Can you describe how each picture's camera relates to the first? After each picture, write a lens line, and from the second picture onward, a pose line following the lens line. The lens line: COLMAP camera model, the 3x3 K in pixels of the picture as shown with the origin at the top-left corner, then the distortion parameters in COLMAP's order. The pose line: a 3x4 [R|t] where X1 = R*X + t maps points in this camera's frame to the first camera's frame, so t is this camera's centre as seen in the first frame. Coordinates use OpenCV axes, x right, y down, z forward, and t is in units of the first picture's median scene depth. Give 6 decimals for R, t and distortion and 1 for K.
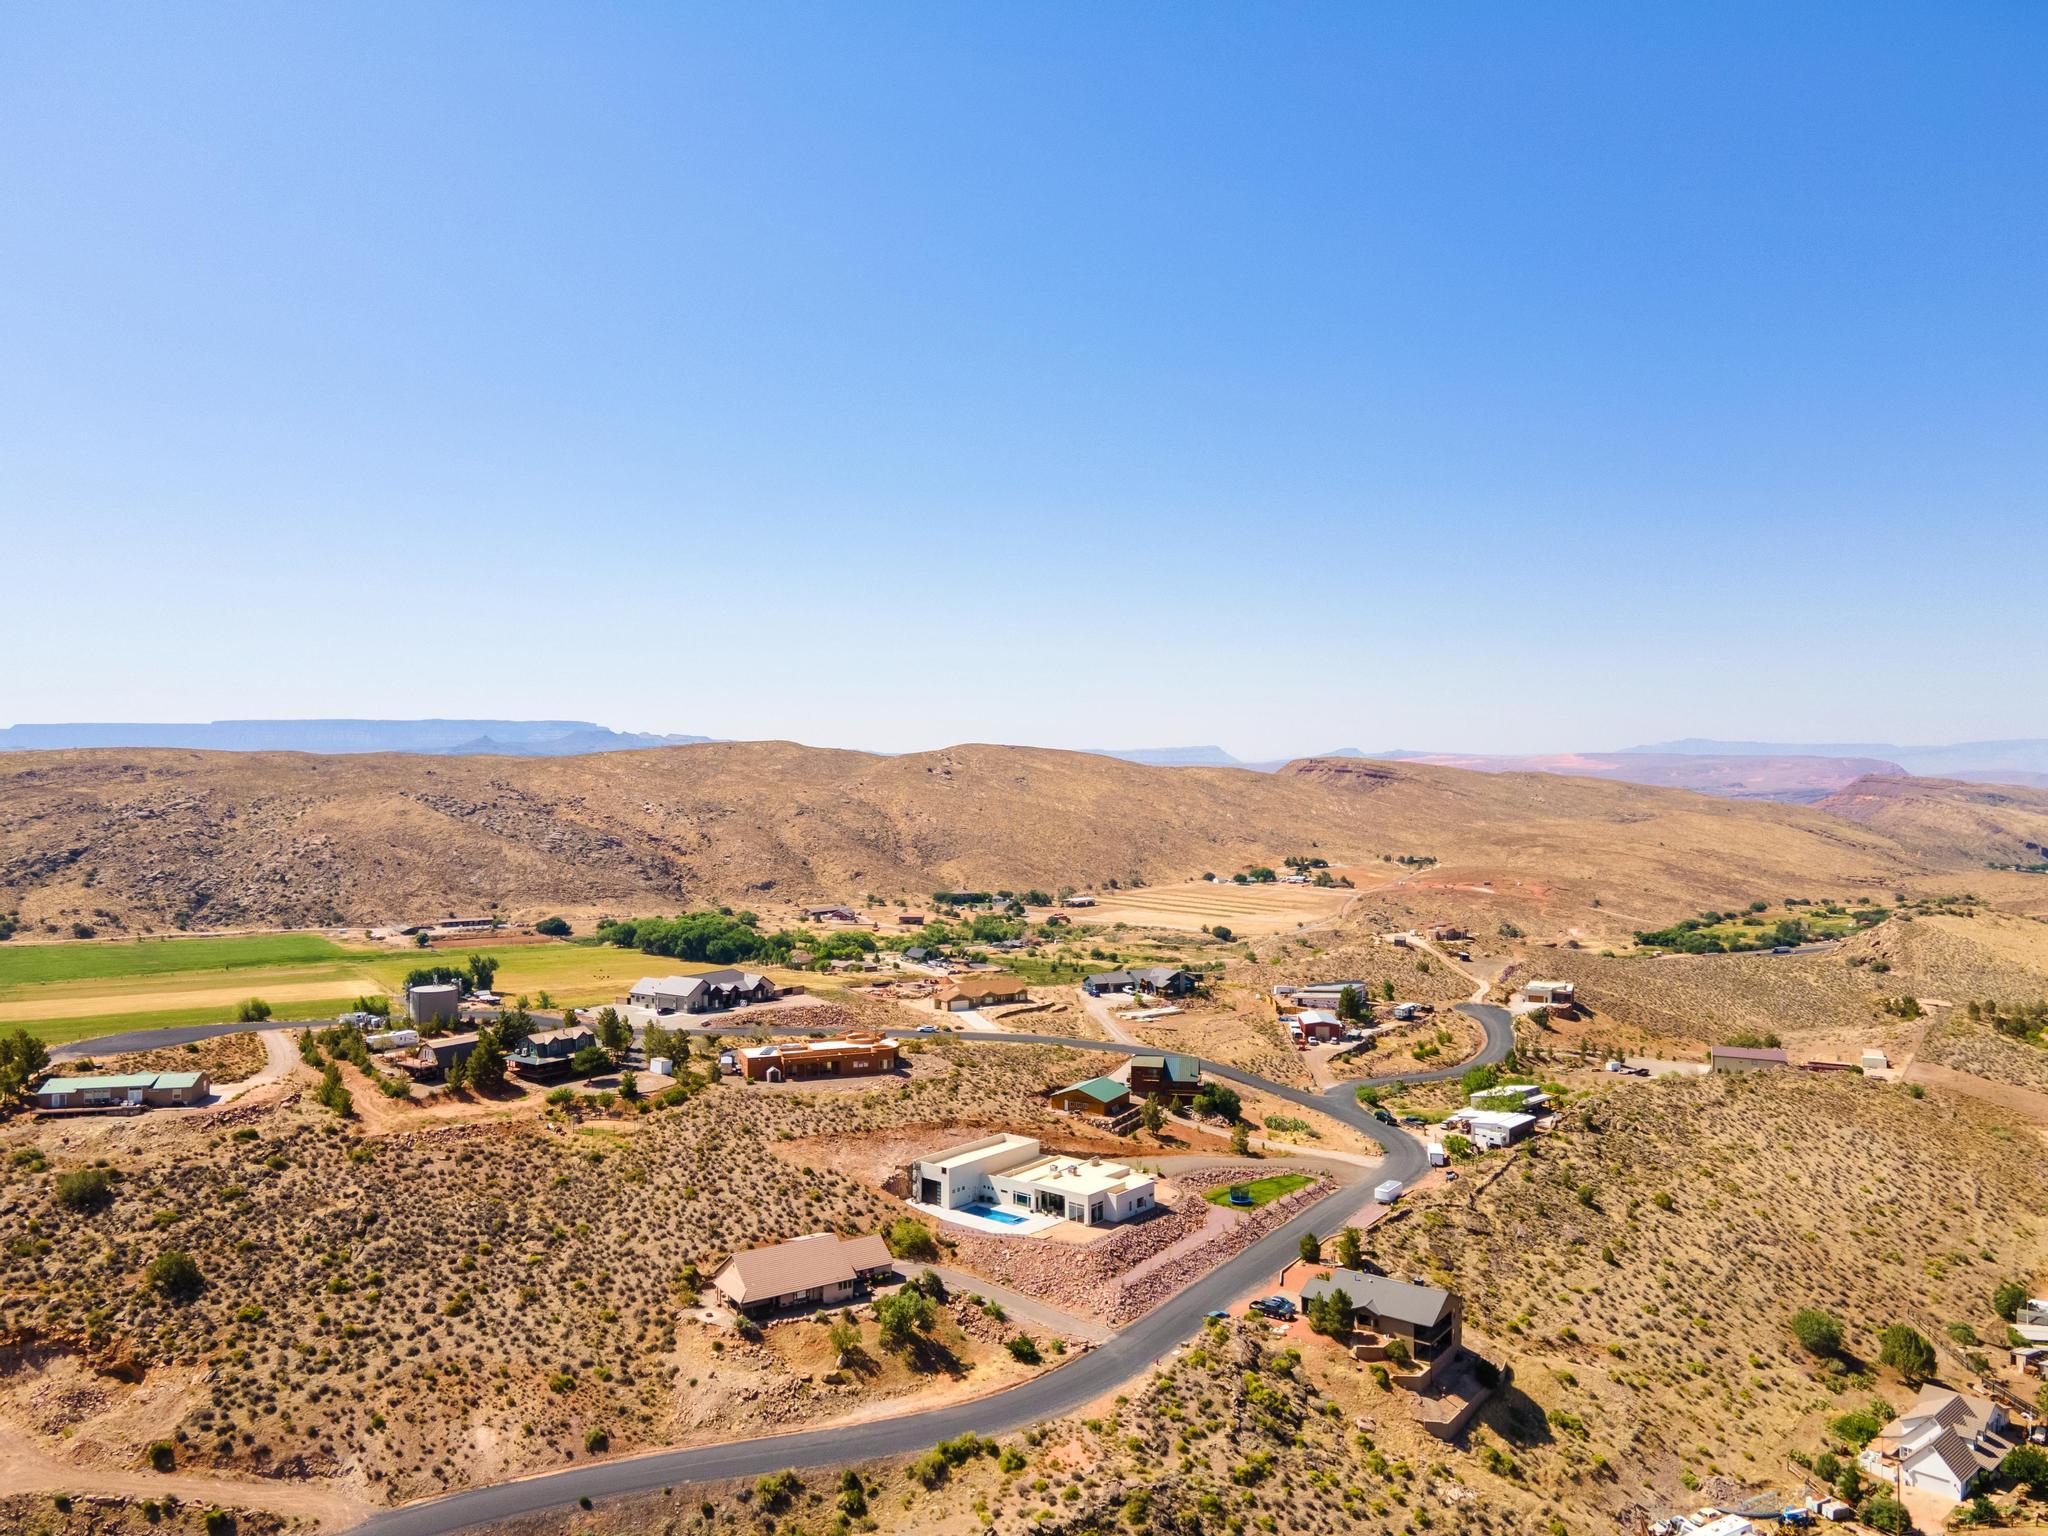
lens RADIAL K [[1492.6, 0, 1022.5], [0, 1492.6, 765.2], [0, 0, 1]] dist [0.028867, 0.029754]
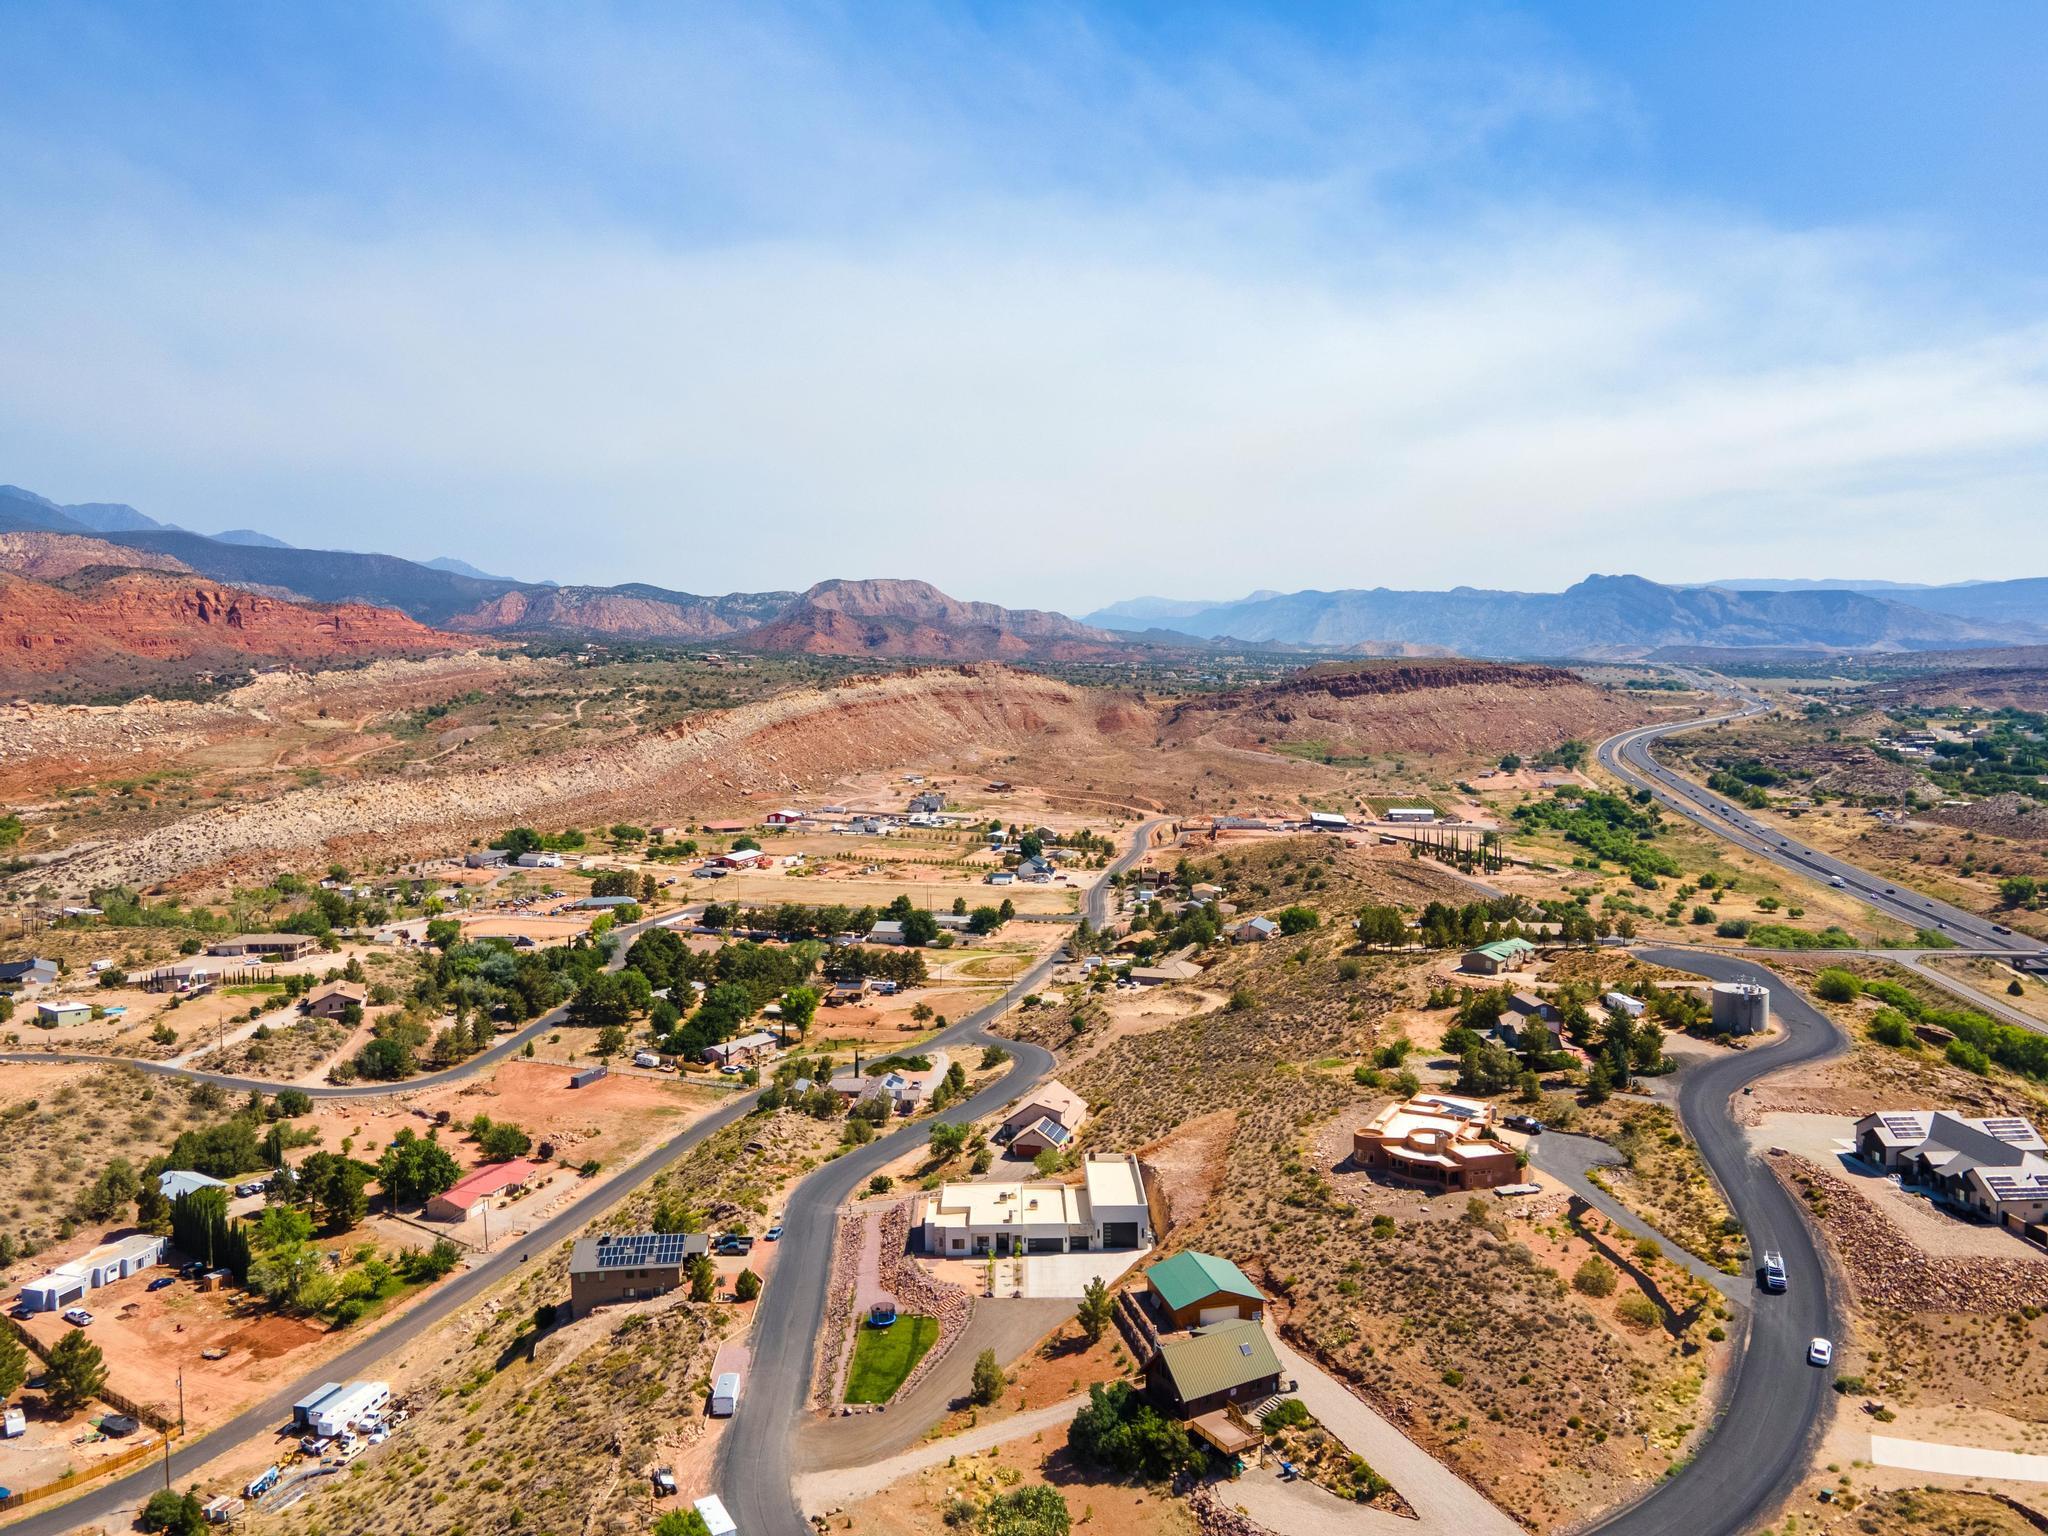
lens RADIAL K [[1488.5, 0, 1023.6], [0, 1488.5, 770.0], [0, 0, 1]] dist [0.037005, 0.003925]
pose [[-0.760004, 0.058793, -0.647253, 0.387747], [0.010463, 0.996878, 0.078266, -0.041926], [0.649834, 0.052711, -0.758246, 1.081380]]
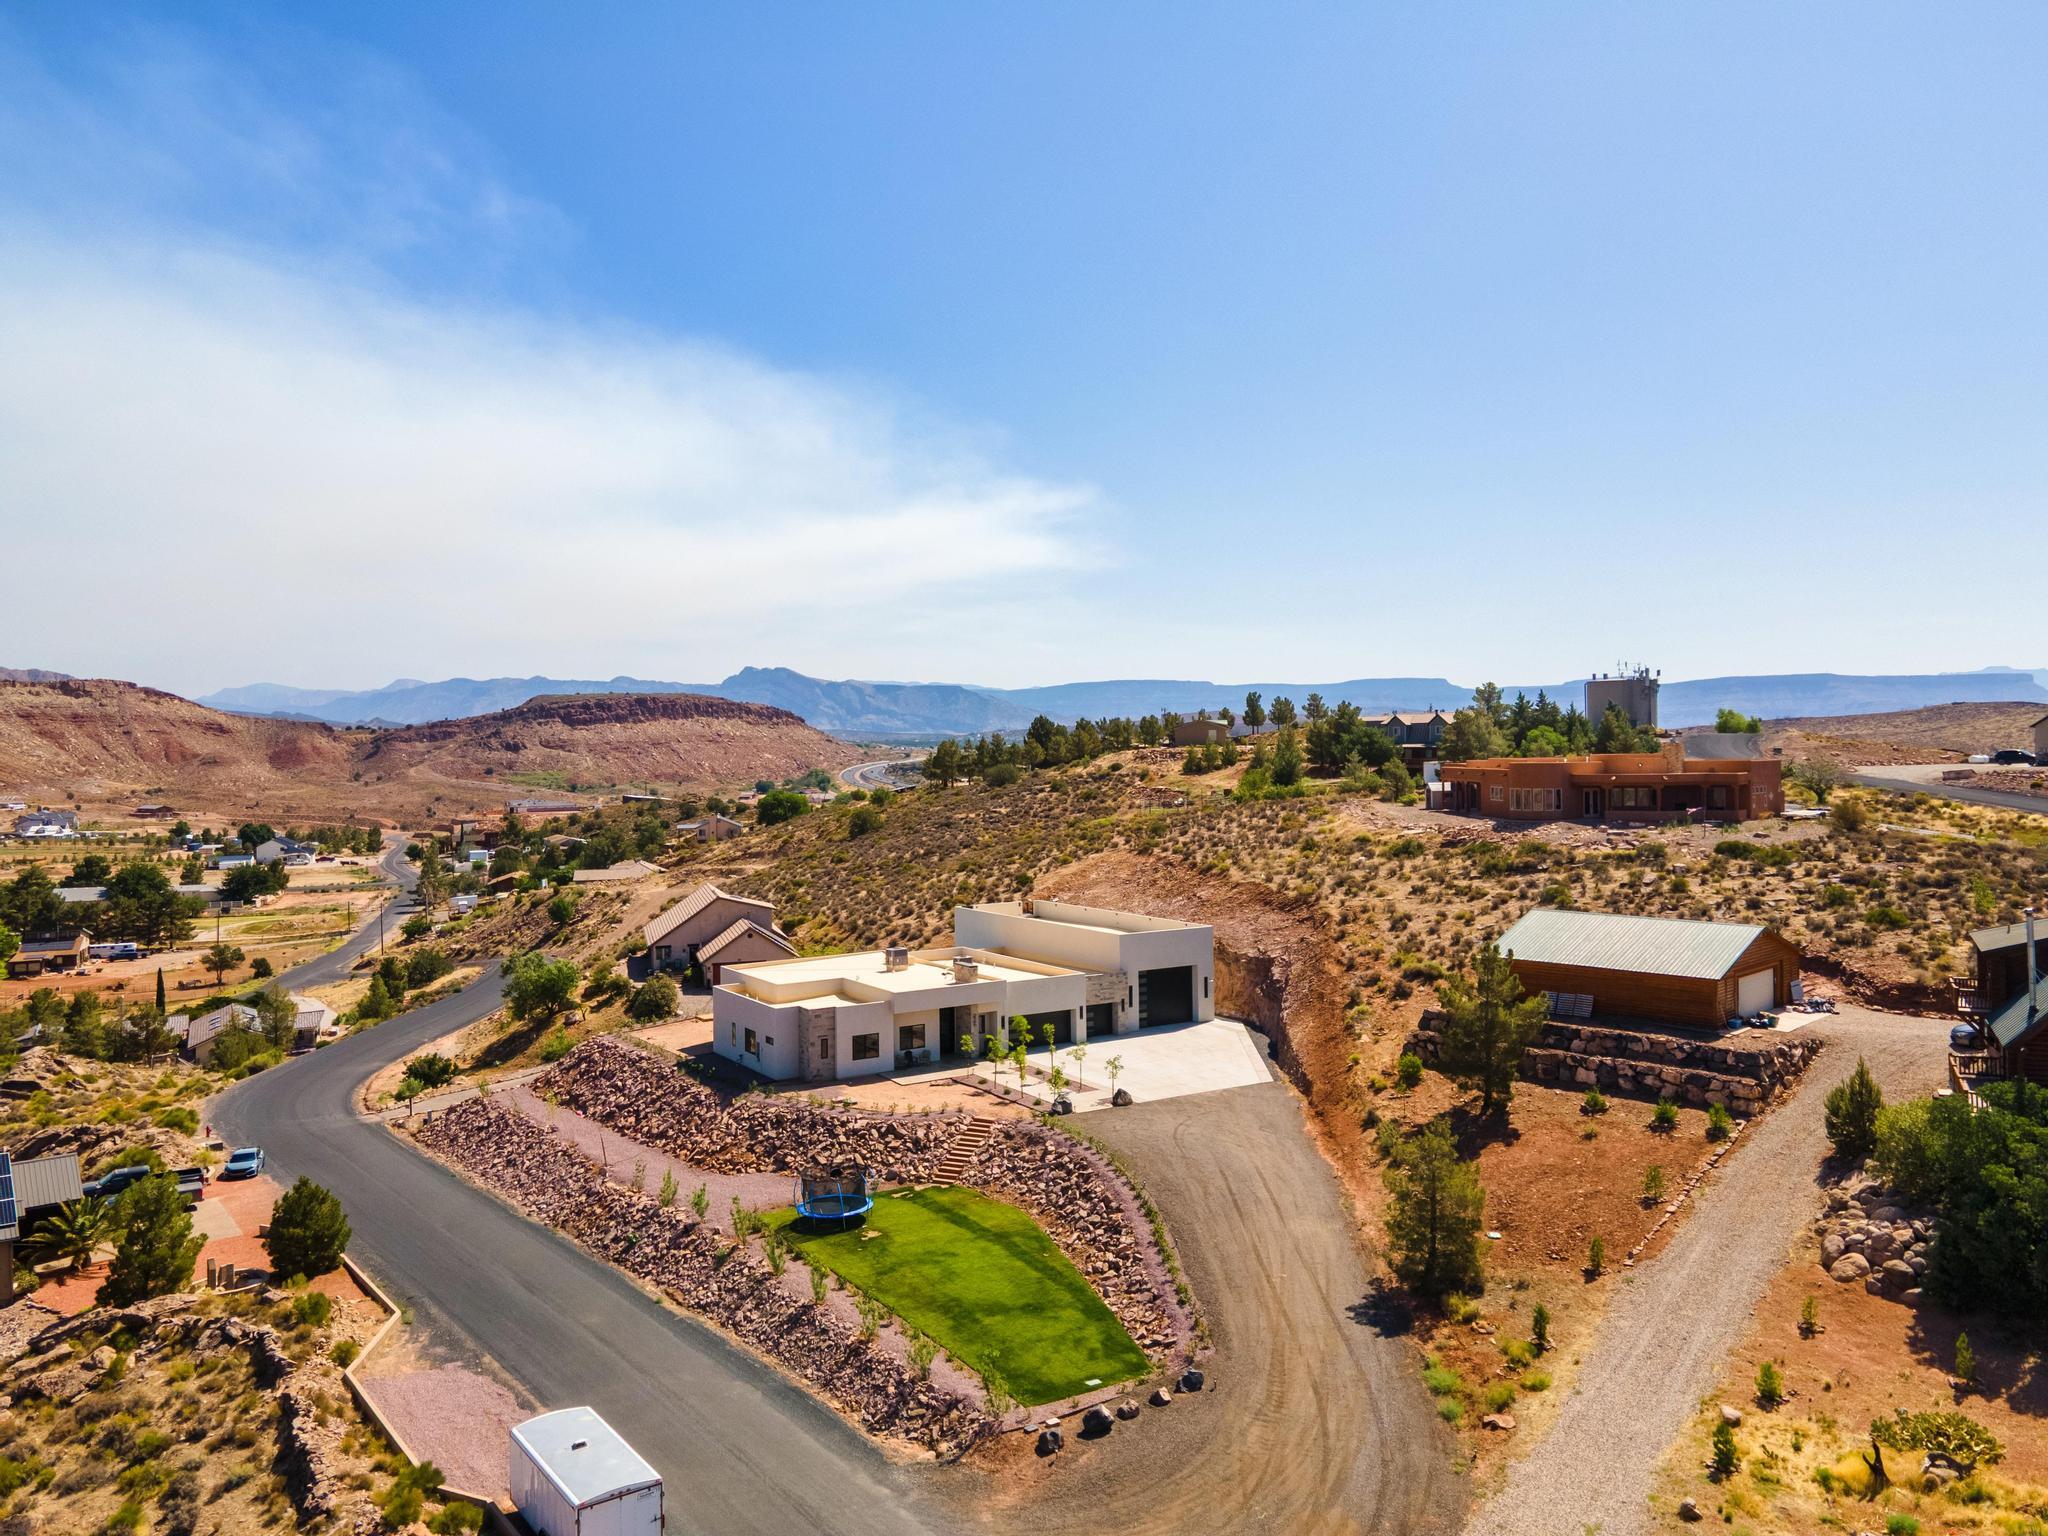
lens RADIAL K [[1490.6, 0, 1022.6], [0, 1490.6, 766.3], [0, 0, 1]] dist [0.024029, 0.042813]
pose [[-0.306155, 0.018770, -0.951797, 0.261002], [0.011008, 0.999809, 0.016177, 0.134920], [0.951918, -0.005525, -0.306303, 0.738136]]
